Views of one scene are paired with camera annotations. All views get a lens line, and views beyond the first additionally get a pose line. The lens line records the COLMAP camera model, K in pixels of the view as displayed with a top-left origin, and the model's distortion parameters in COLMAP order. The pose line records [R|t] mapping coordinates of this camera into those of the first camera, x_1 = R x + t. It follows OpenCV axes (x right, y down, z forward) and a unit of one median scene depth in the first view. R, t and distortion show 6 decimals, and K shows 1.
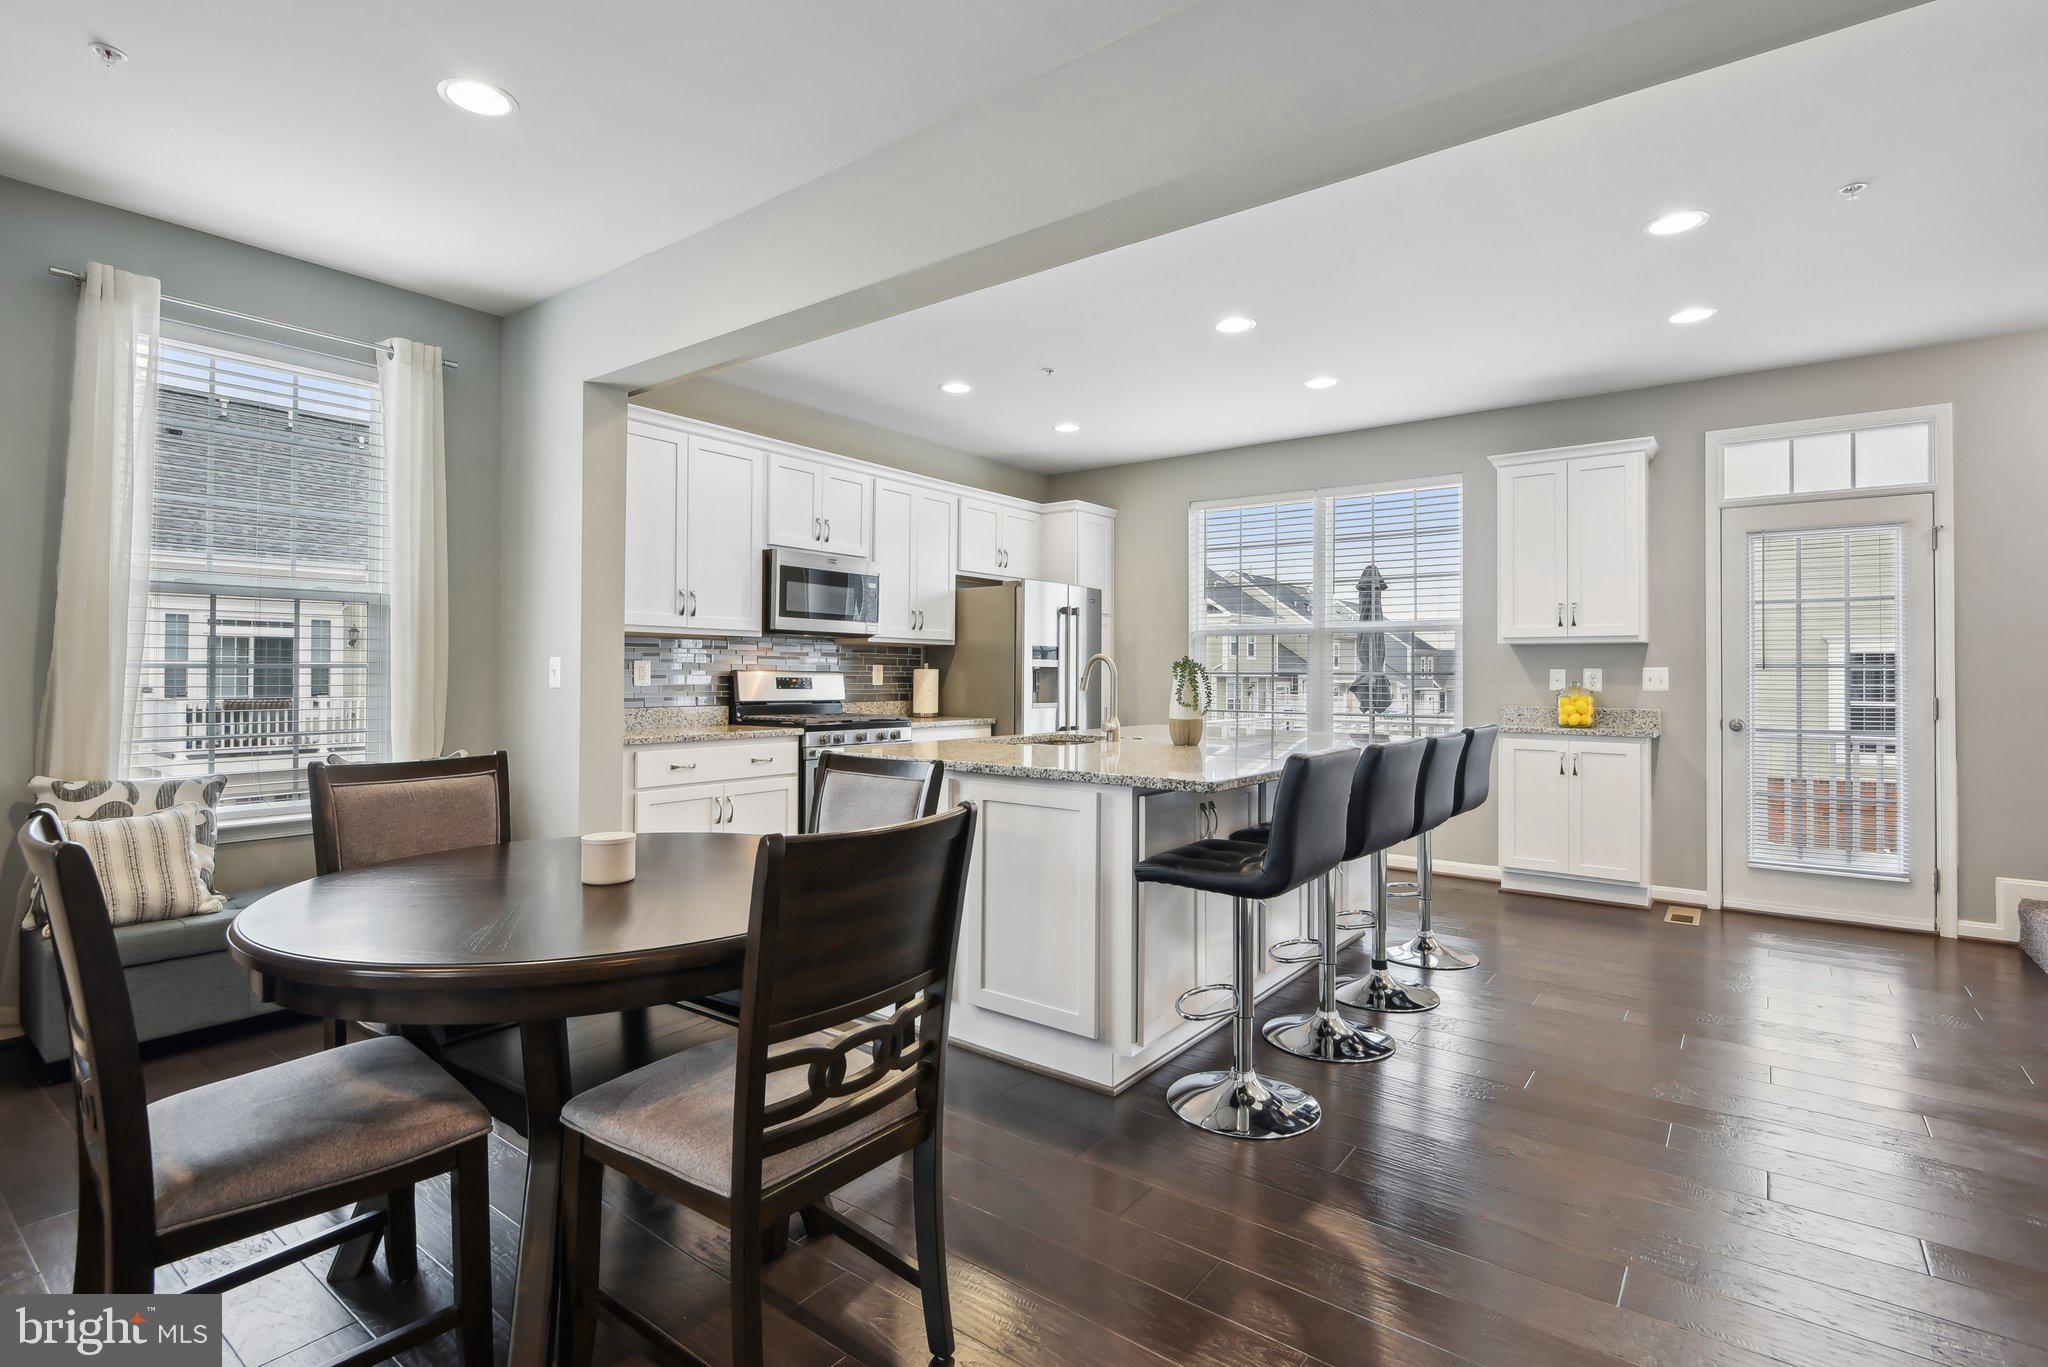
lens RADIAL K [[966.8, 0, 986.8], [0, 966.8, 675.4], [0, 0, 1]] dist [-0.003831, -0.005471]
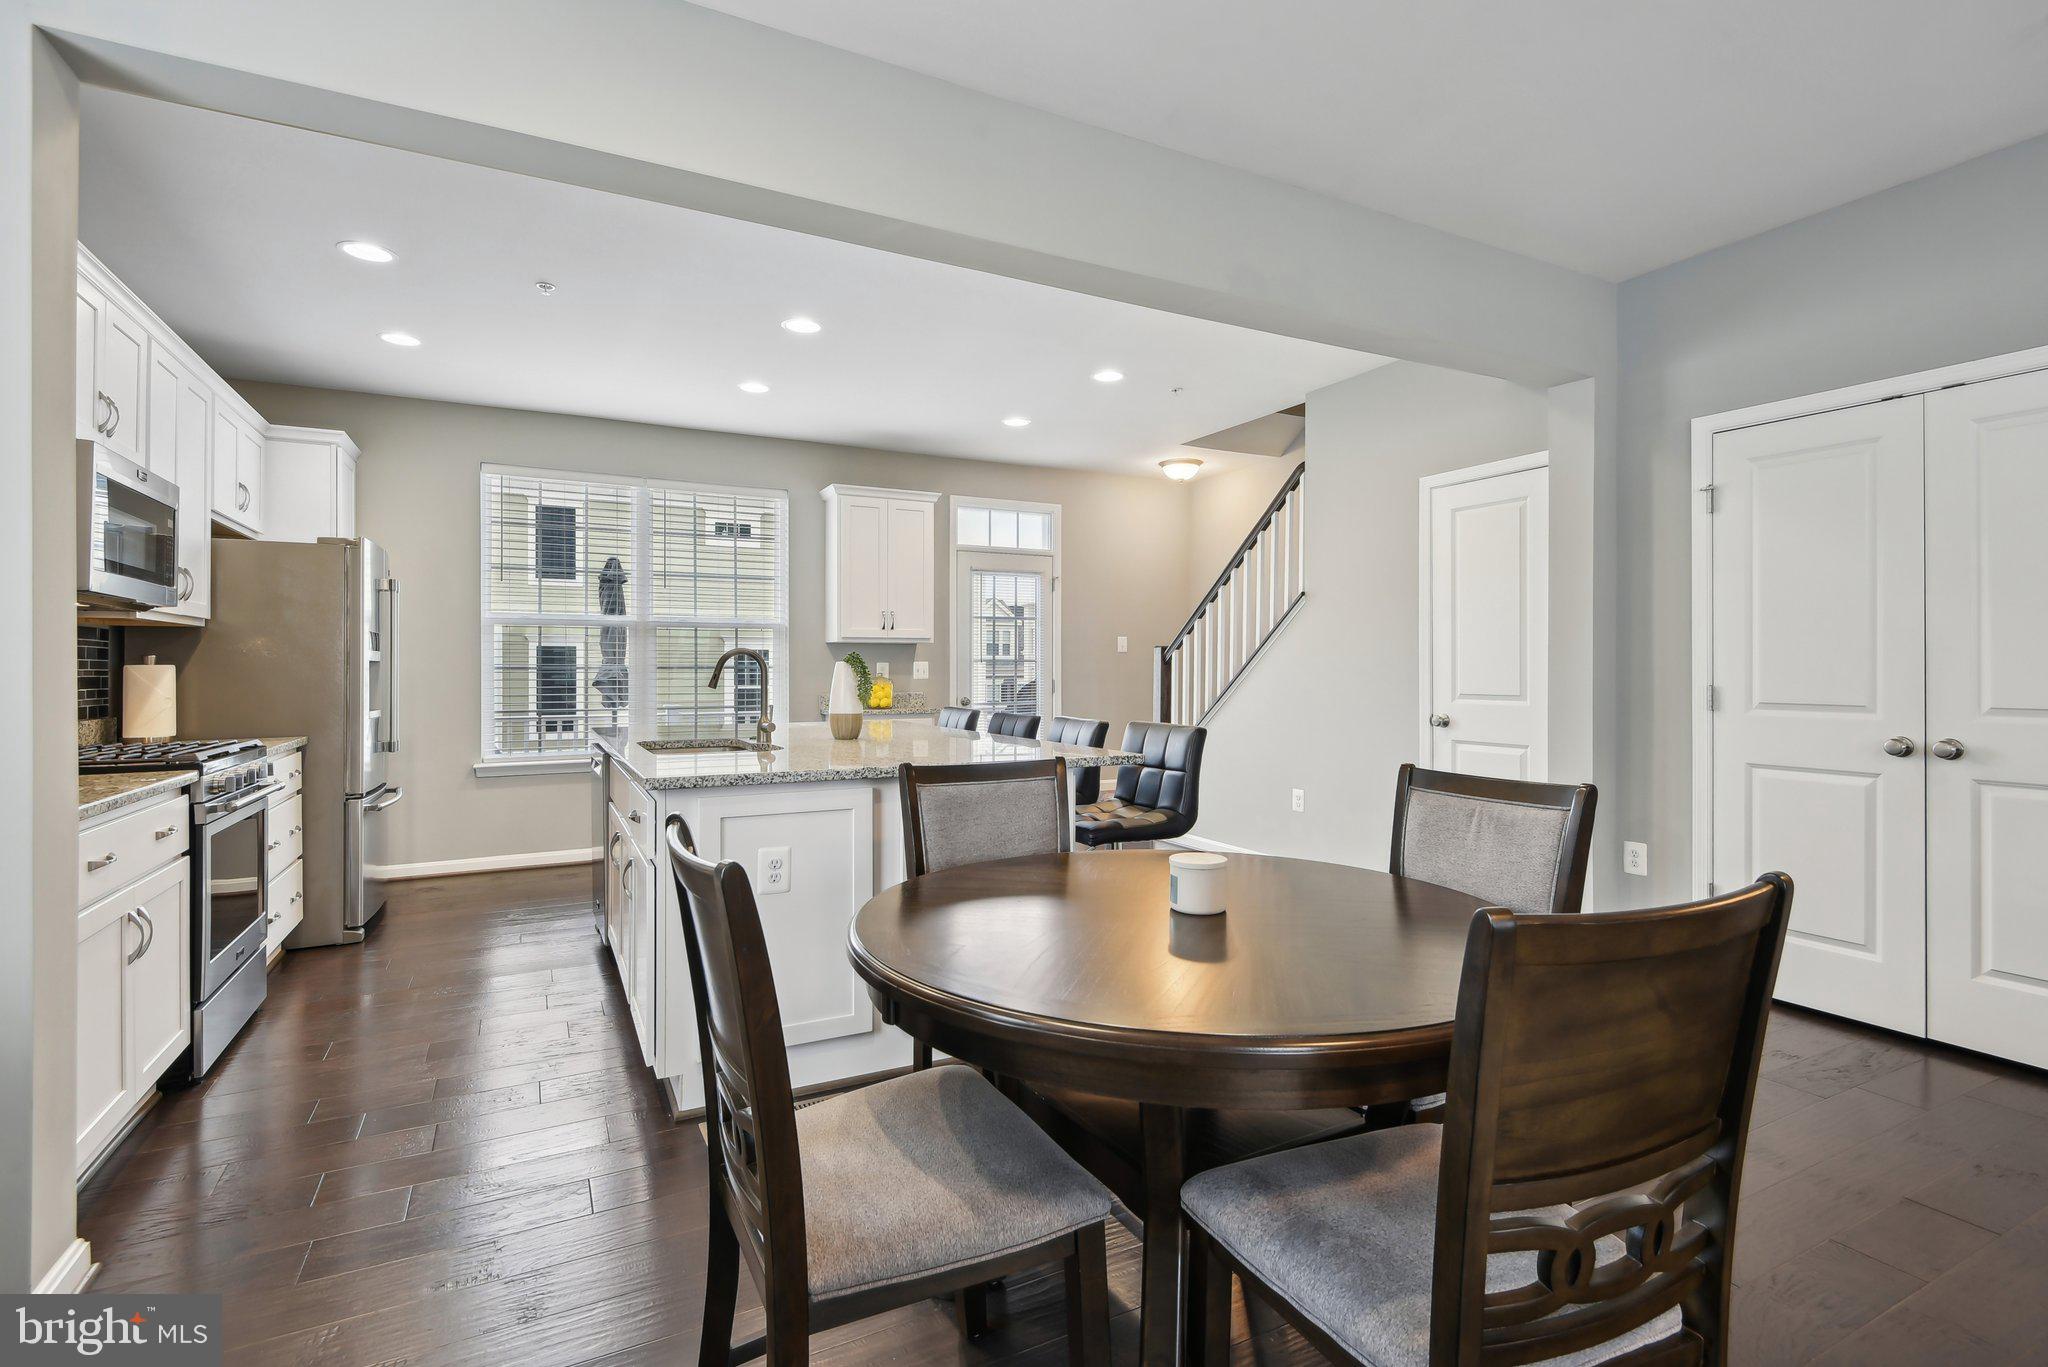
lens RADIAL K [[966.8, 0, 1040.9], [0, 966.8, 670.1], [0, 0, 1]] dist [-0.003831, -0.005471]
pose [[0.399480, -0.008501, 0.916703, -0.467443], [0.006695, 0.999957, 0.006356, -0.003879], [-0.916718, 0.003598, 0.399520, 0.293316]]
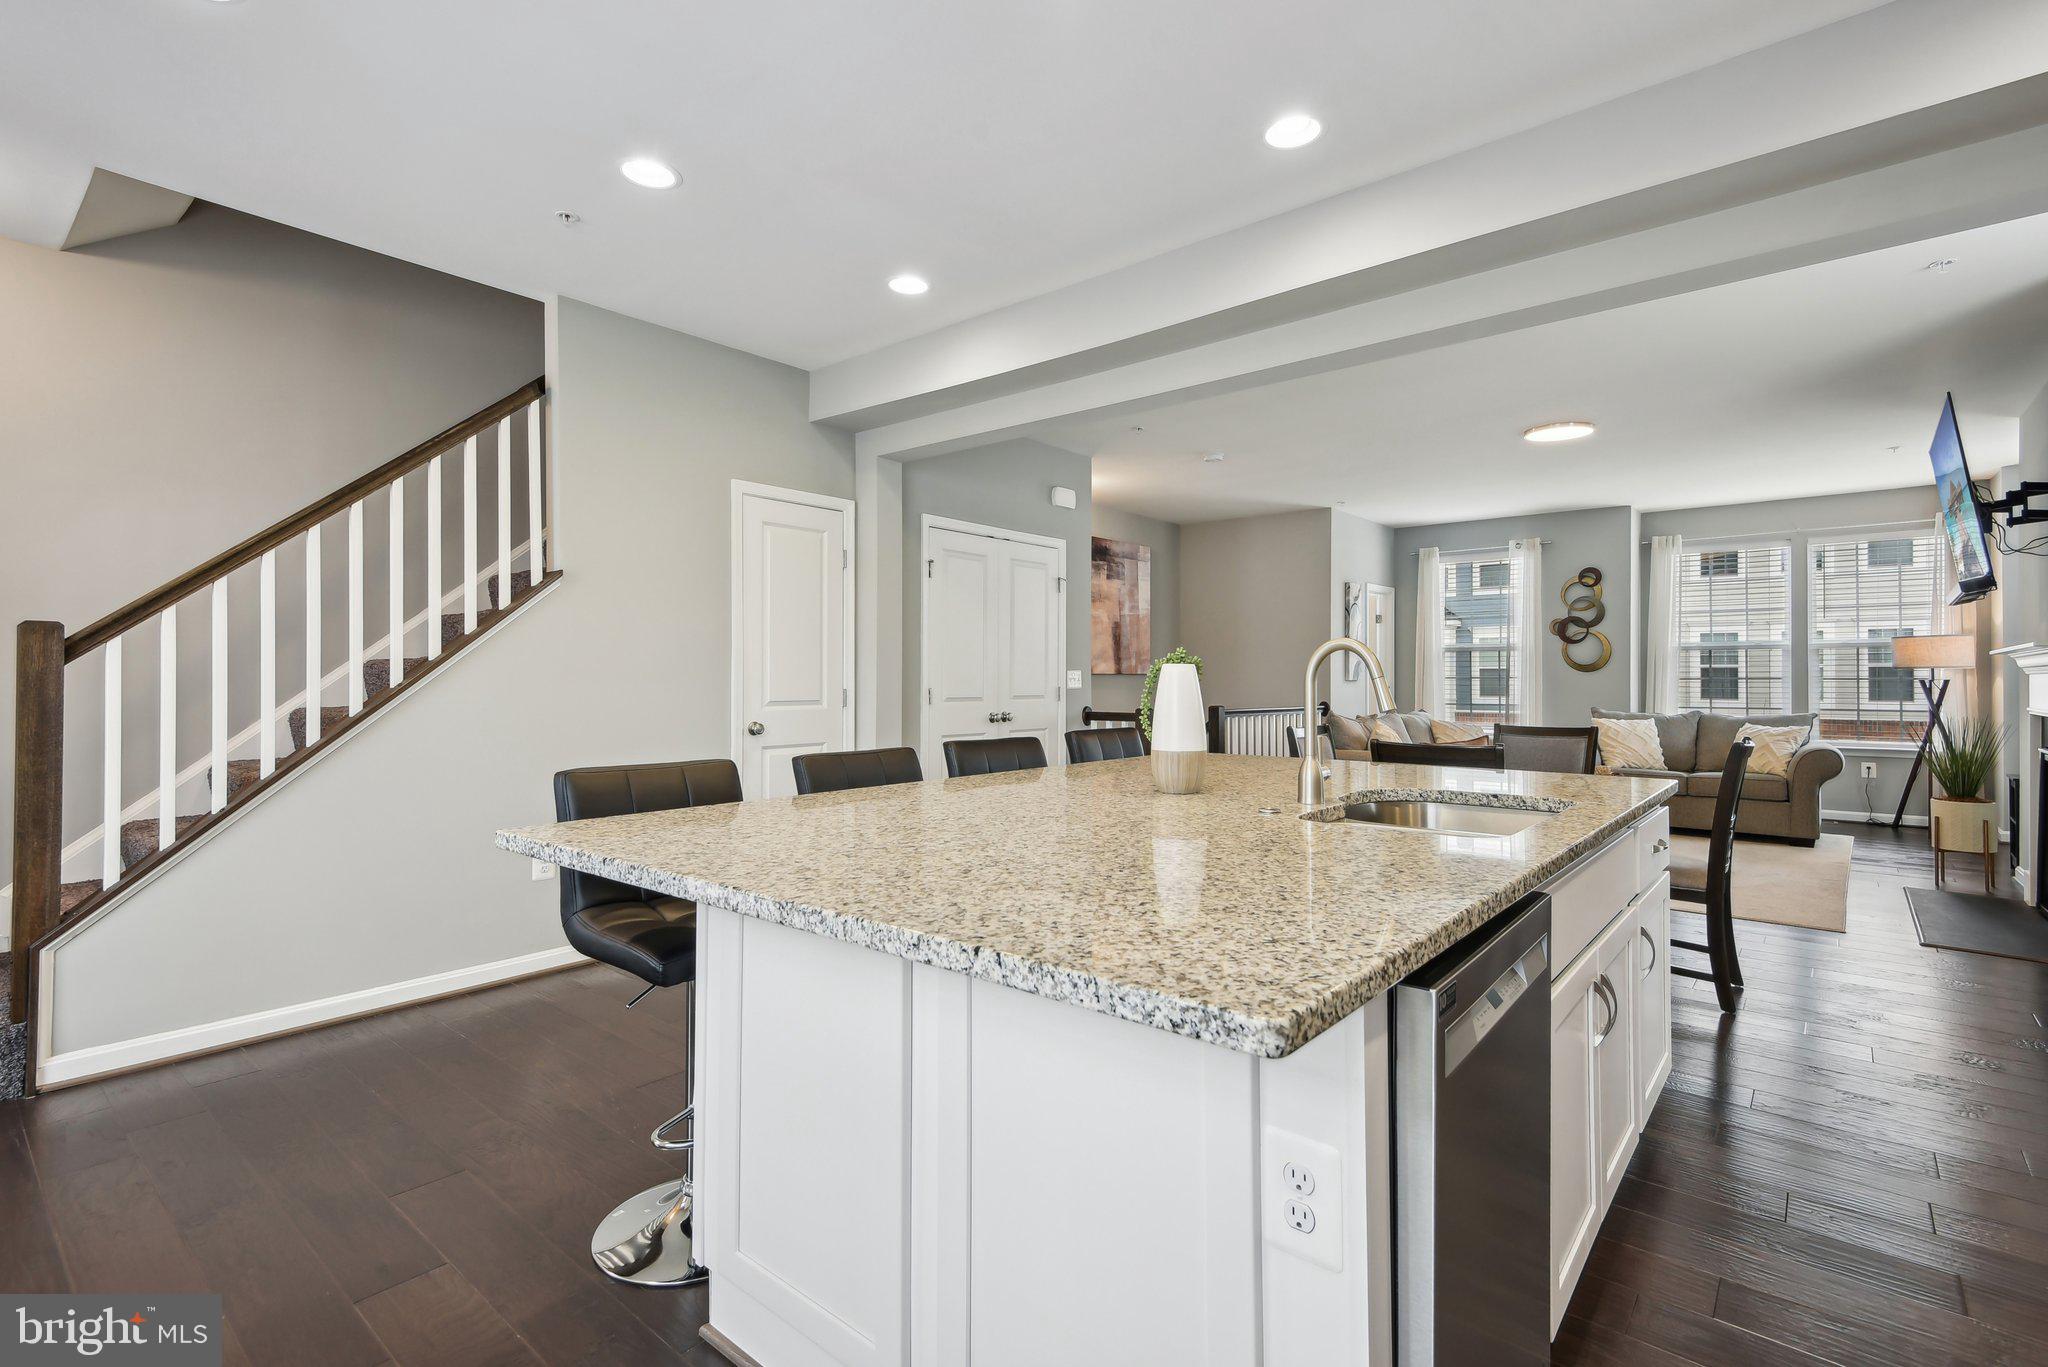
lens RADIAL K [[966.8, 0, 966.0], [0, 966.8, 673.3], [0, 0, 1]] dist [-0.003831, -0.005471]
pose [[-0.997894, -0.007602, 0.064413, 0.222013], [-0.007622, 0.999971, -0.000068, -0.002317], [-0.064411, -0.000559, -0.997923, 1.168130]]
